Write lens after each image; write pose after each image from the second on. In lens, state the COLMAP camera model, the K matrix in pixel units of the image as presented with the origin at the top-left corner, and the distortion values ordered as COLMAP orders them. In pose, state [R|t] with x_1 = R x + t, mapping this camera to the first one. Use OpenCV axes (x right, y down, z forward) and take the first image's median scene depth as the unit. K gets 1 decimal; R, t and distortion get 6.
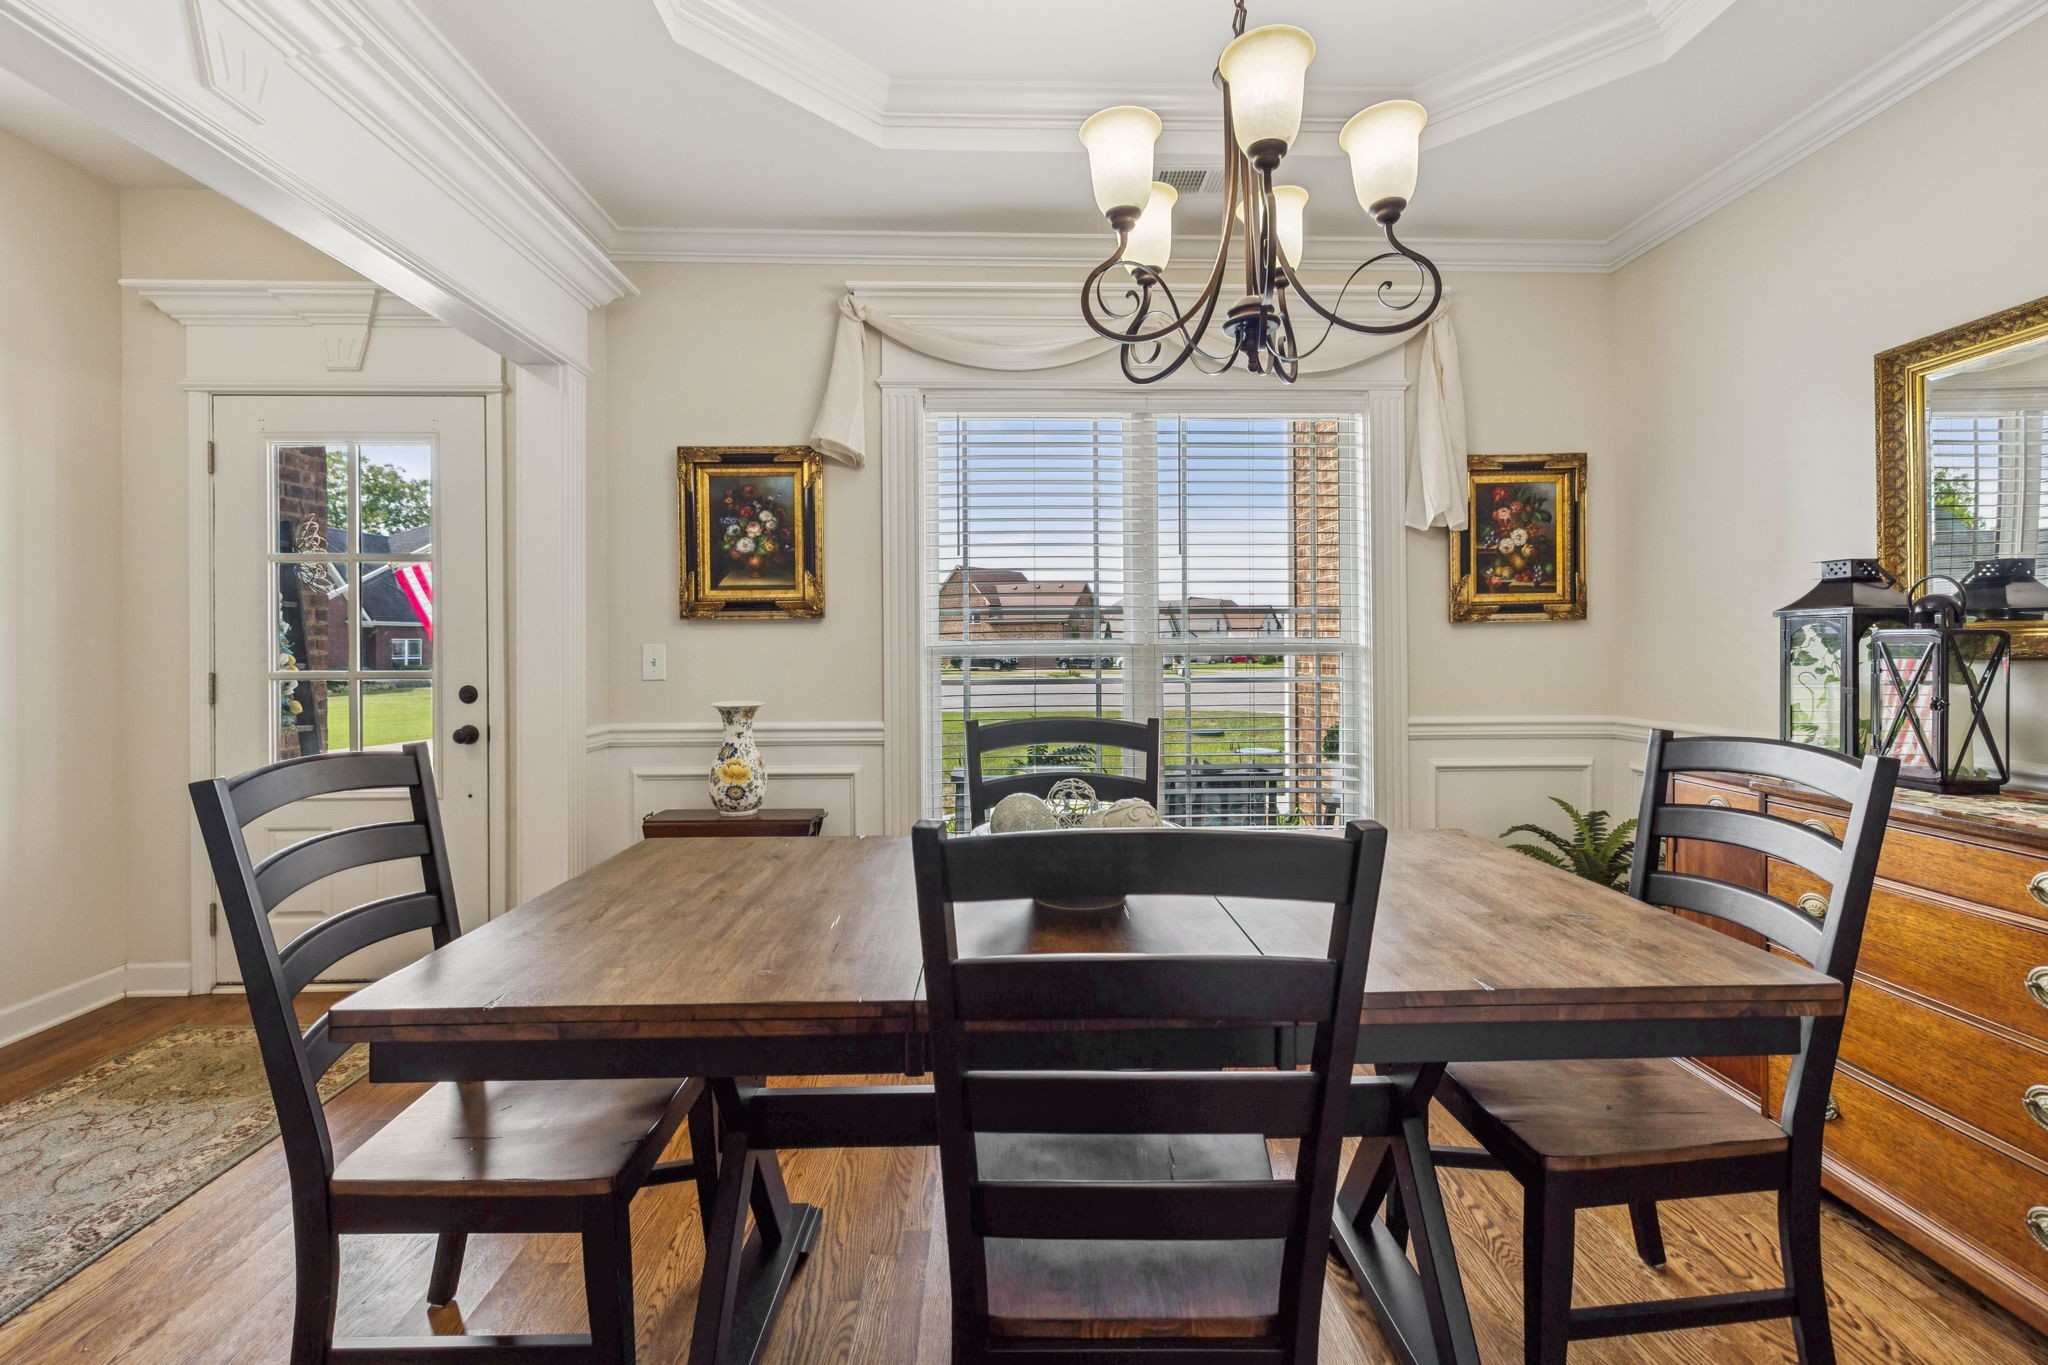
lens RADIAL K [[876.2, 0, 1022.2], [0, 876.2, 648.0], [0, 0, 1]] dist [-0.000841, 0.000004]
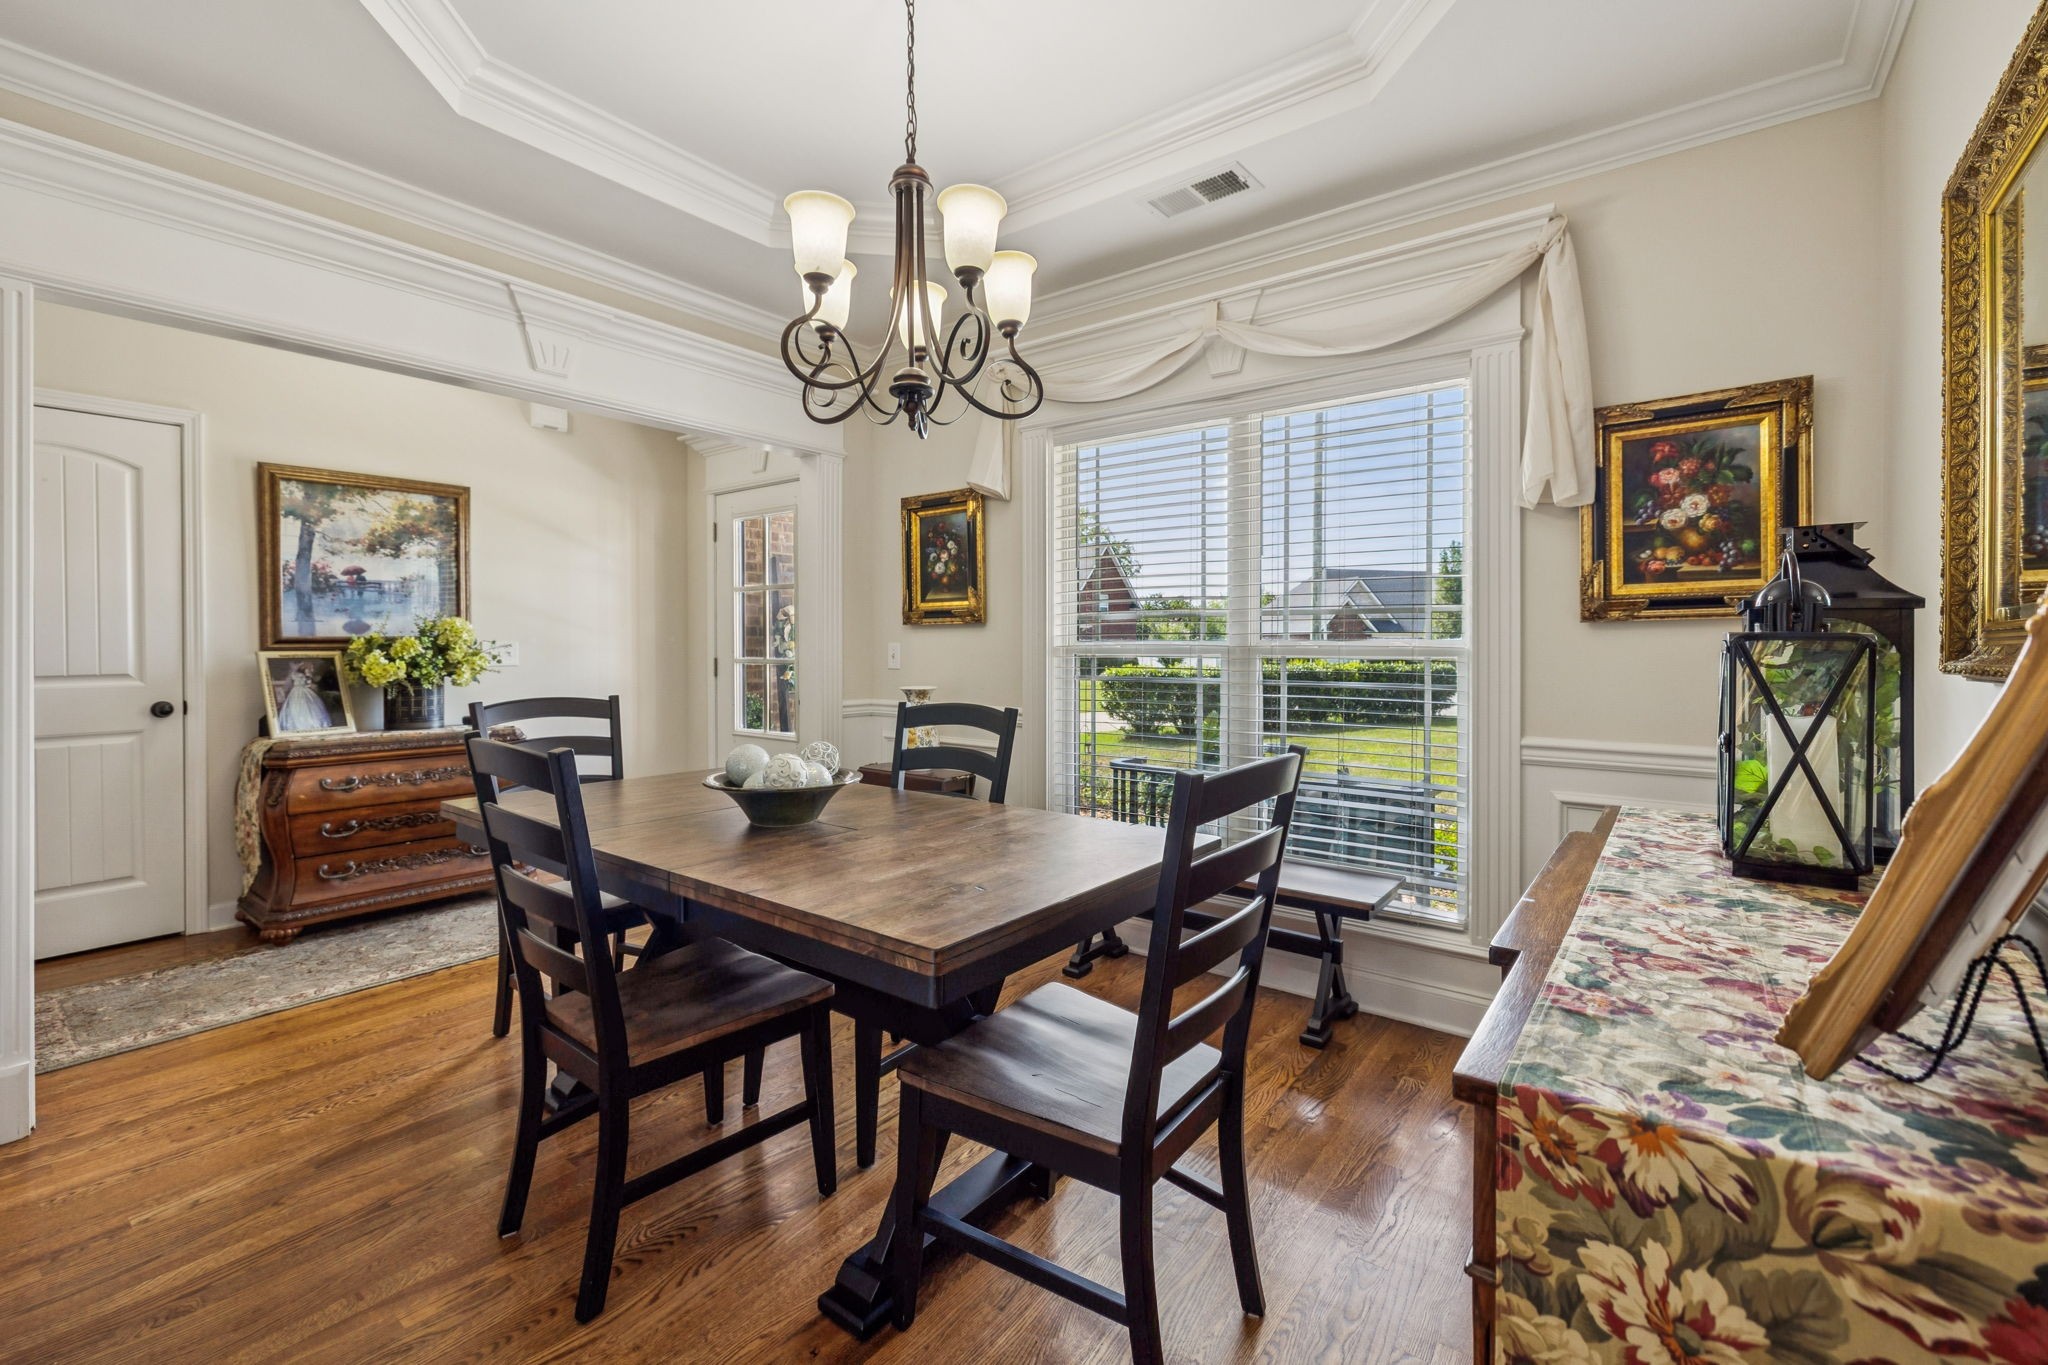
lens RADIAL K [[876.2, 0, 1022.2], [0, 876.2, 648.0], [0, 0, 1]] dist [-0.000841, 0.000004]
pose [[0.772836, 0.009223, -0.634539, 0.603372], [-0.007550, 0.999957, 0.005338, -0.005771], [0.634561, 0.000665, 0.772872, 0.065970]]
